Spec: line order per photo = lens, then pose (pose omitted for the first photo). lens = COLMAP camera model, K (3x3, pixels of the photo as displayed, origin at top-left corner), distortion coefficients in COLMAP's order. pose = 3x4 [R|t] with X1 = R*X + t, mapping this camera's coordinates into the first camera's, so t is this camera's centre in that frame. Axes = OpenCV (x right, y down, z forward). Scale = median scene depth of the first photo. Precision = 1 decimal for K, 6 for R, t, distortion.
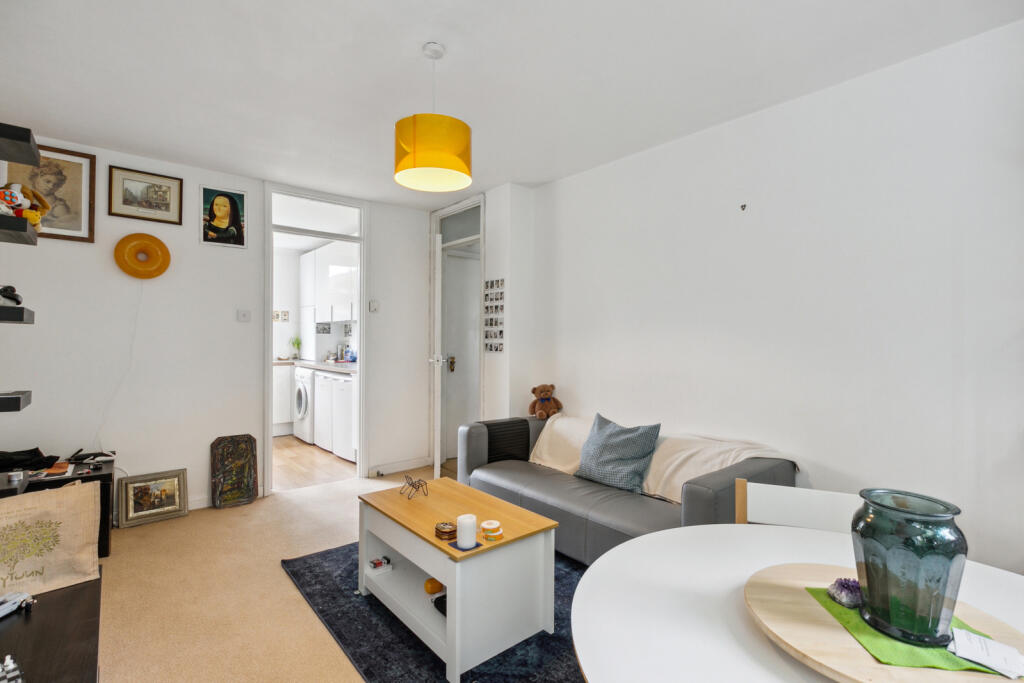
lens RADIAL K [[472.4, 0, 490.0], [0, 472.4, 341.3], [0, 0, 1]] dist [-0.000175, 0.000067]
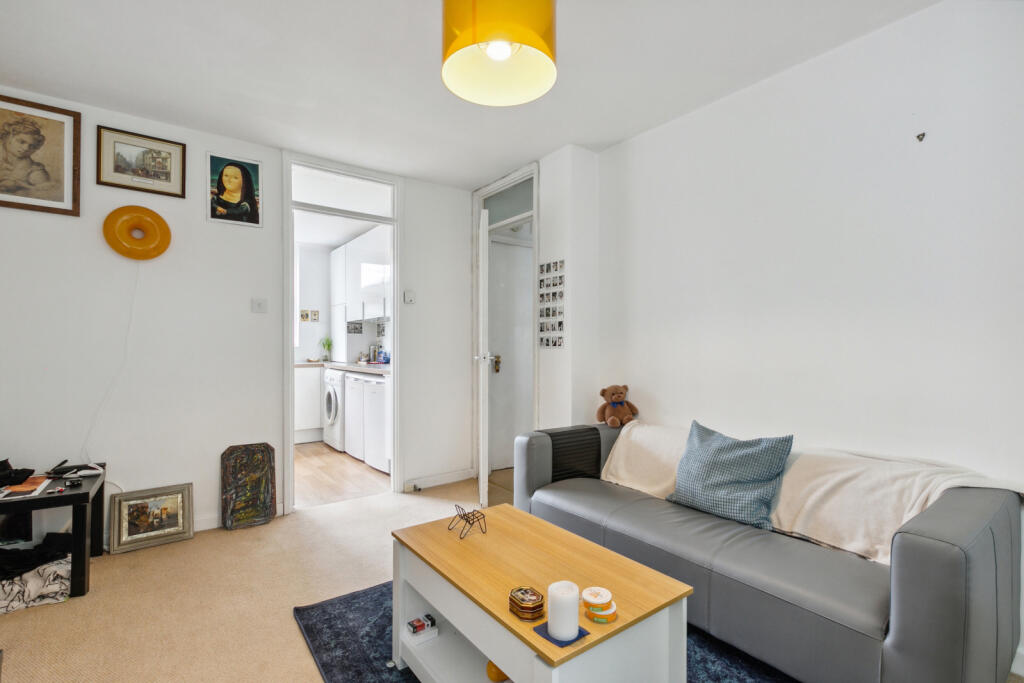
lens RADIAL K [[469.1, 0, 511.5], [0, 469.1, 357.8], [0, 0, 1]] dist [-0.000761, -0.000244]
pose [[0.999726, 0.000951, -0.023371, -0.046948], [-0.000435, 0.999757, 0.022055, 0.024688], [0.023386, -0.022039, 0.999484, 0.175036]]
